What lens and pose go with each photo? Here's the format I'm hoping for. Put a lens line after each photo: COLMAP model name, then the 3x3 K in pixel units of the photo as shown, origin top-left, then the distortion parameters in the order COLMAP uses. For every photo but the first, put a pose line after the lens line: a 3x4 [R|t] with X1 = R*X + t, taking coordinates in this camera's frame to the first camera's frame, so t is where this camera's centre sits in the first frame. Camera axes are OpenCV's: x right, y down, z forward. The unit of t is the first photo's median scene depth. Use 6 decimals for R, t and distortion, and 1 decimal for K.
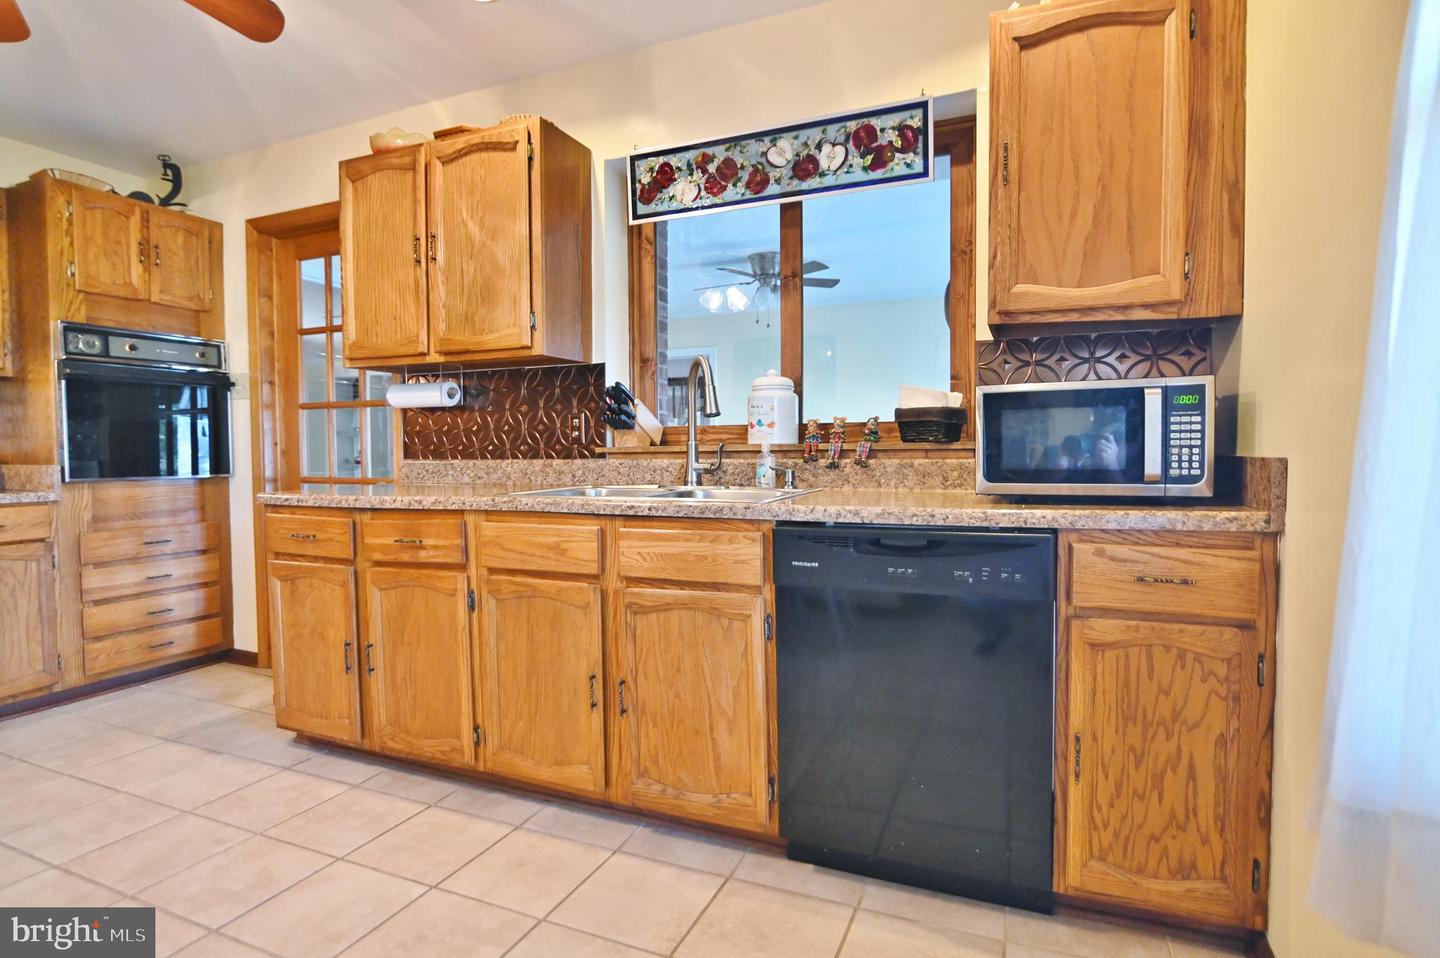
lens RADIAL K [[731.8, 0, 718.2], [0, 731.8, 481.2], [0, 0, 1]] dist [-0.016620, 0.001520]
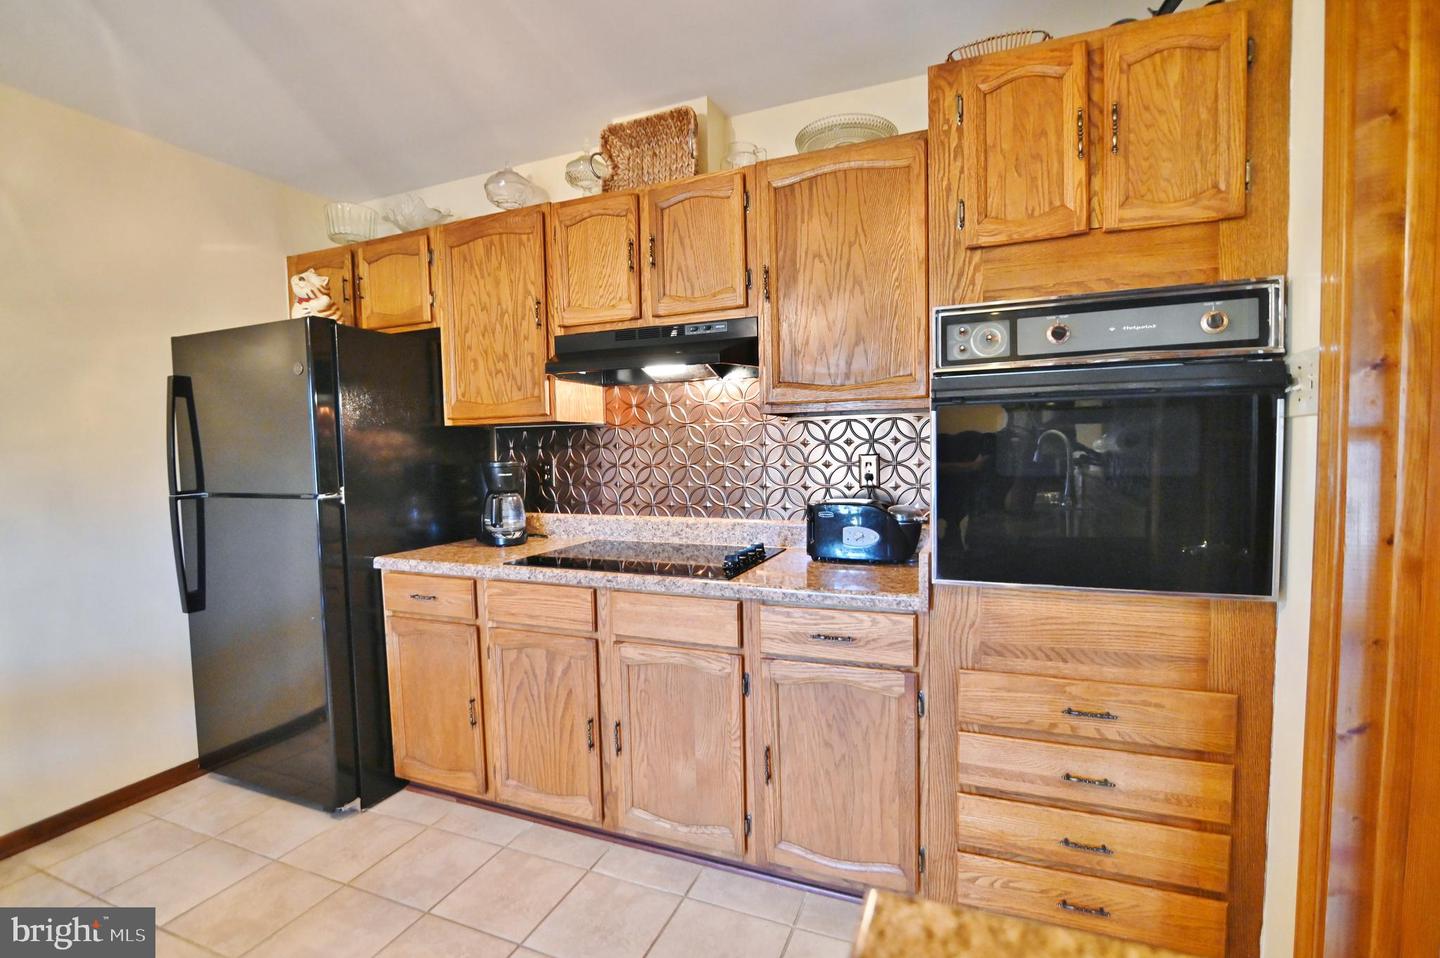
lens RADIAL K [[658.4, 0, 722.9], [0, 658.4, 486.3], [0, 0, 1]] dist [-0.019354, 0.001096]
pose [[0.024286, 0.062063, -0.997777, -0.449906], [-0.020643, 0.997889, 0.061568, -0.129652], [0.999492, 0.019102, 0.025516, 0.977334]]
